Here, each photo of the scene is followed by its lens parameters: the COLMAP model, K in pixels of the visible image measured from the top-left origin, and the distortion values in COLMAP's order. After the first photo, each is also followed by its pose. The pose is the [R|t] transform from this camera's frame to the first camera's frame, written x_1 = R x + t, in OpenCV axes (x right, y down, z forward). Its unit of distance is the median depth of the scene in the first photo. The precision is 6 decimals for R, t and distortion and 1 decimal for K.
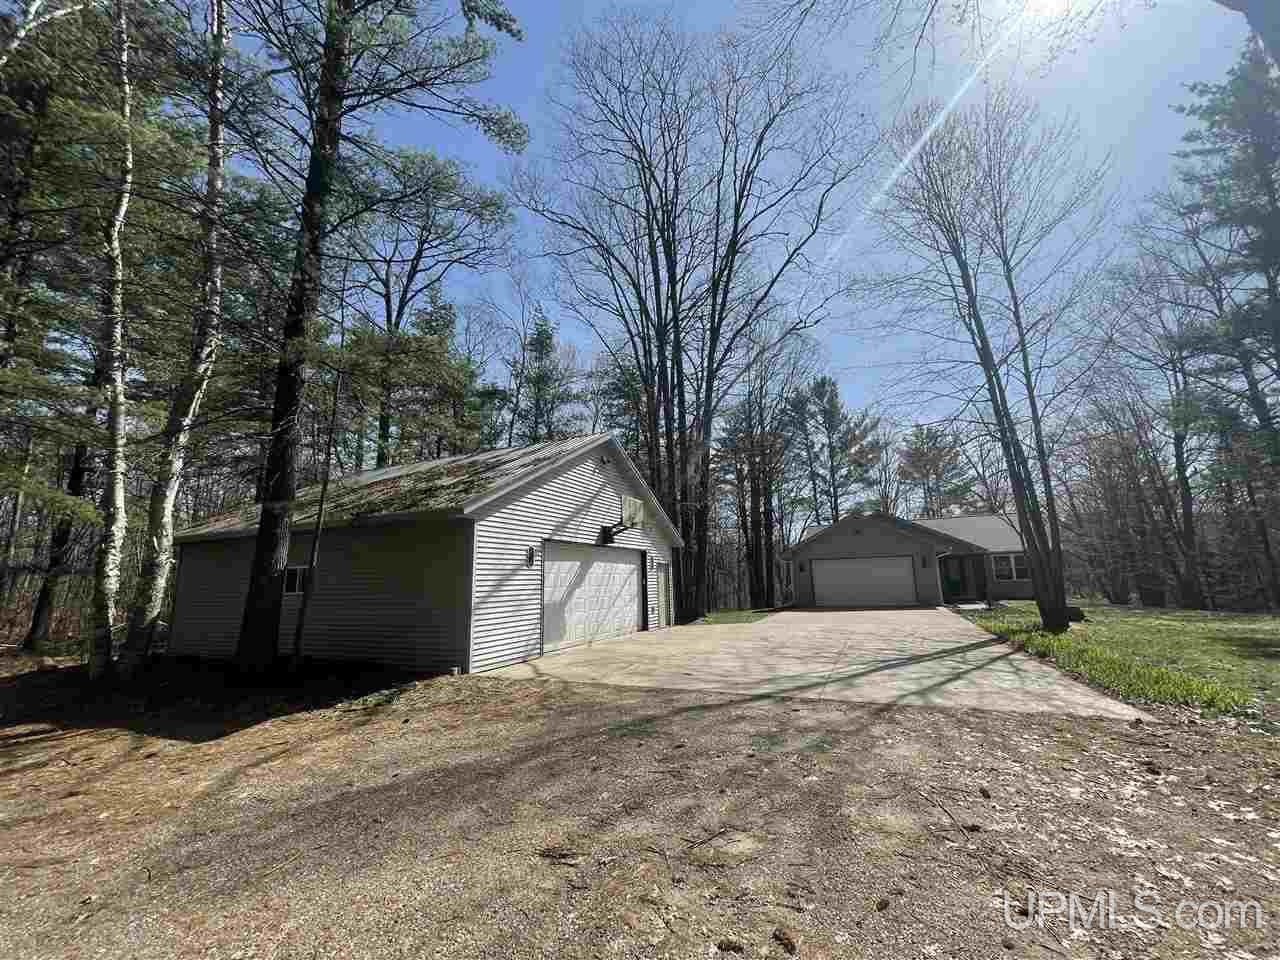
lens RADIAL K [[510.1, 0, 642.8], [0, 510.1, 485.3], [0, 0, 1]] dist [-0.000746, -0.000966]
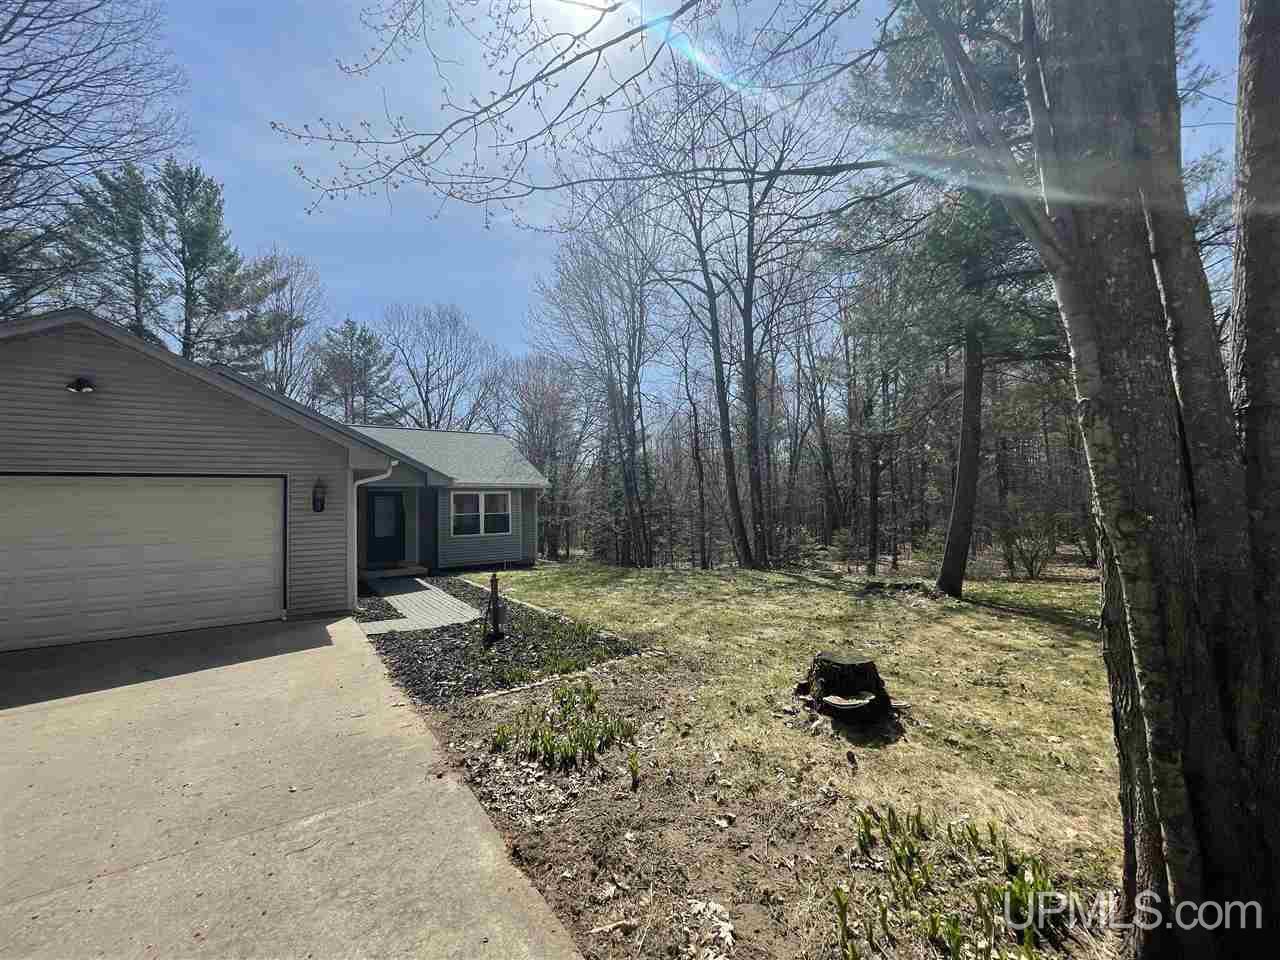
lens RADIAL K [[510.1, 0, 646.2], [0, 510.1, 479.5], [0, 0, 1]] dist [-0.000746, -0.000966]
pose [[0.499838, 0.065653, 0.863627, 0.147012], [-0.152707, 0.988183, 0.013260, 0.040029], [-0.852551, -0.138510, 0.503956, 0.259363]]
